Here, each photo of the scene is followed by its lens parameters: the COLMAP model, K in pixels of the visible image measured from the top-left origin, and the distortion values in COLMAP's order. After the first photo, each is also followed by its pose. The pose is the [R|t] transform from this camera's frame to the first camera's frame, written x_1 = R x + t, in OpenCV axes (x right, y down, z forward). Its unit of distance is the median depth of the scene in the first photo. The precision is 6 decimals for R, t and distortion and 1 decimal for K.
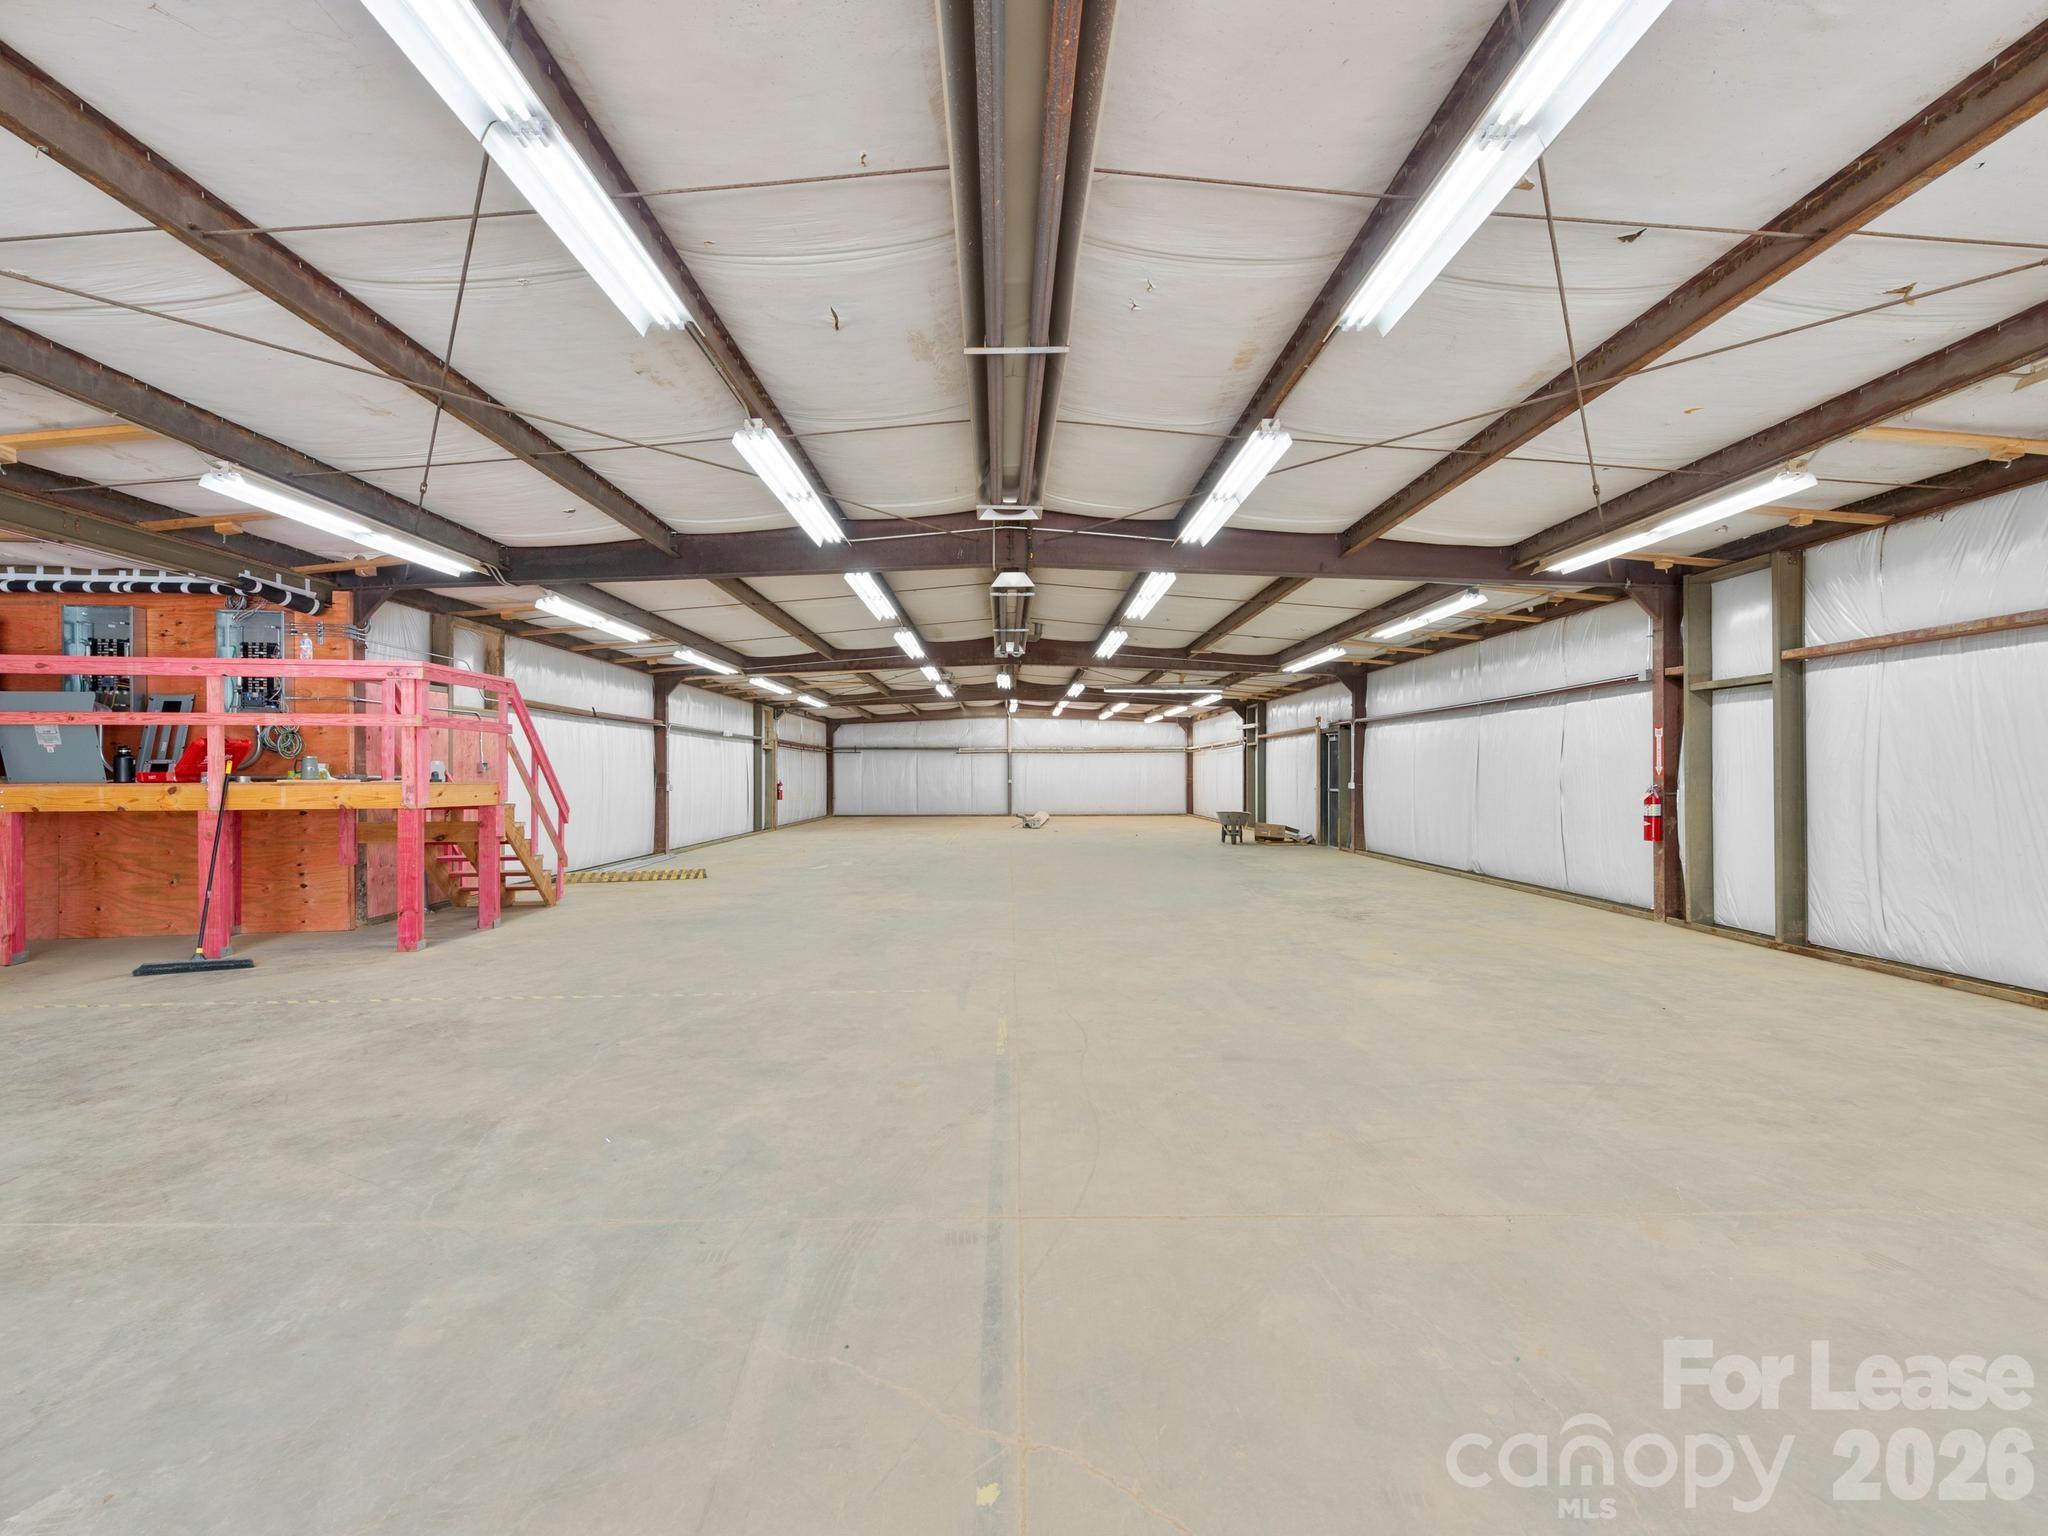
lens RADIAL K [[899.1, 0, 1024.2], [0, 899.1, 792.6], [0, 0, 1]] dist [0.010189, -0.000450]
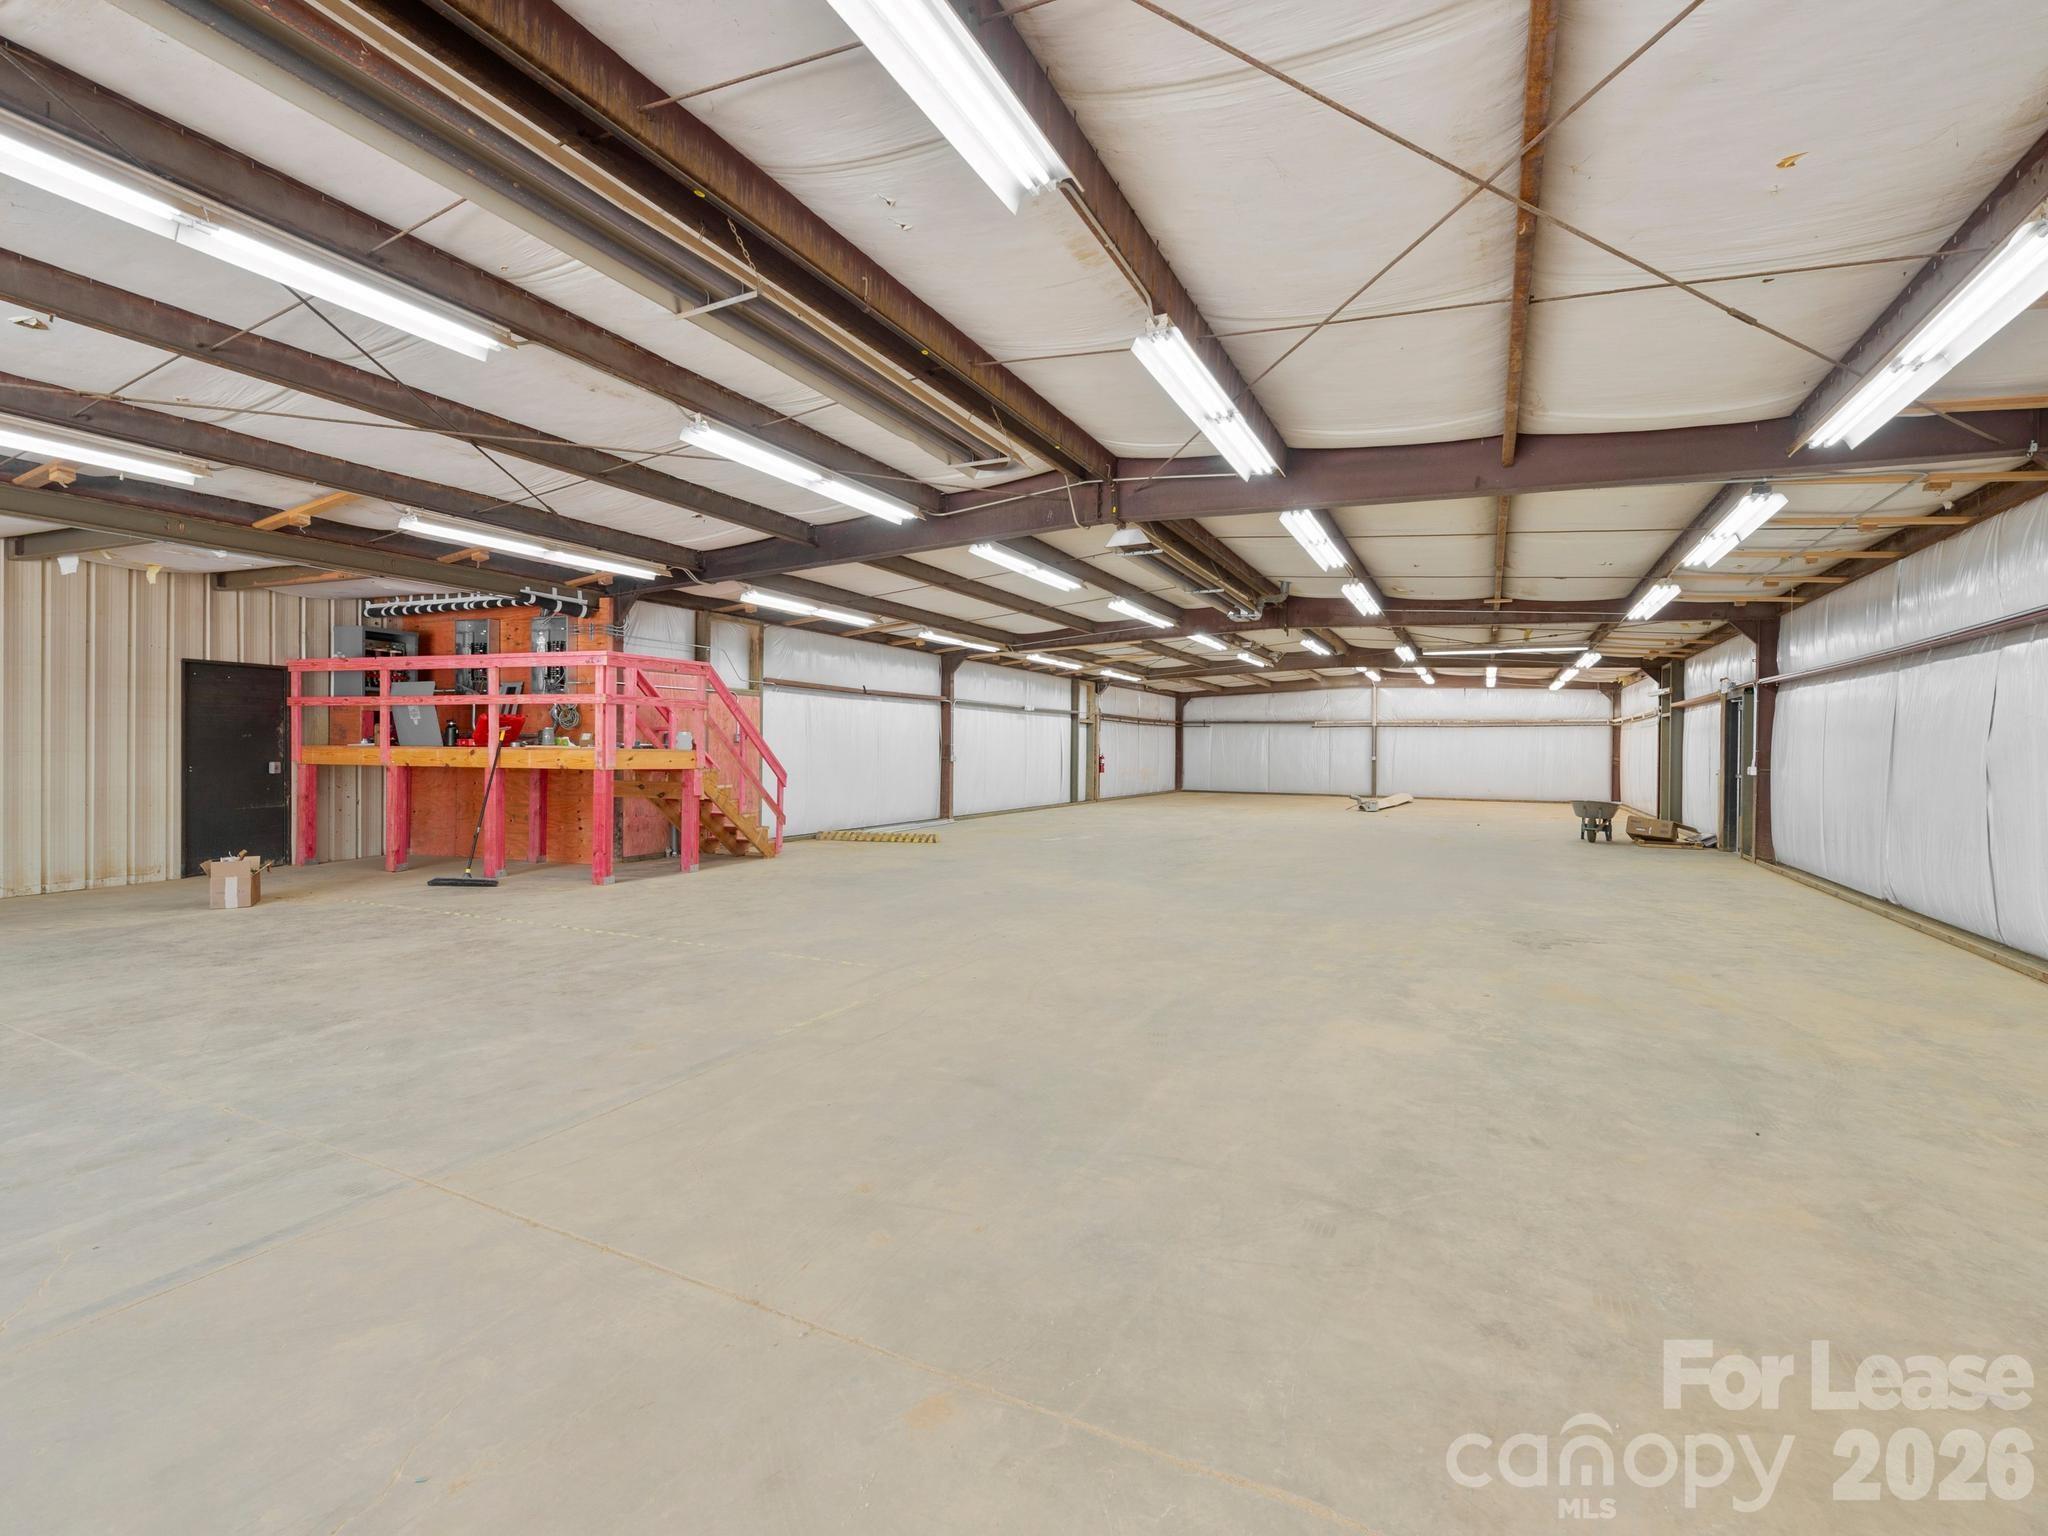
lens RADIAL K [[907.3, 0, 1021.8], [0, 907.3, 760.9], [0, 0, 1]] dist [0.019774, -0.007397]
pose [[0.888079, 0.018130, -0.459333, 0.293722], [-0.021362, 0.999770, -0.001840, -0.003083], [0.459194, 0.011446, 0.888262, 0.111028]]
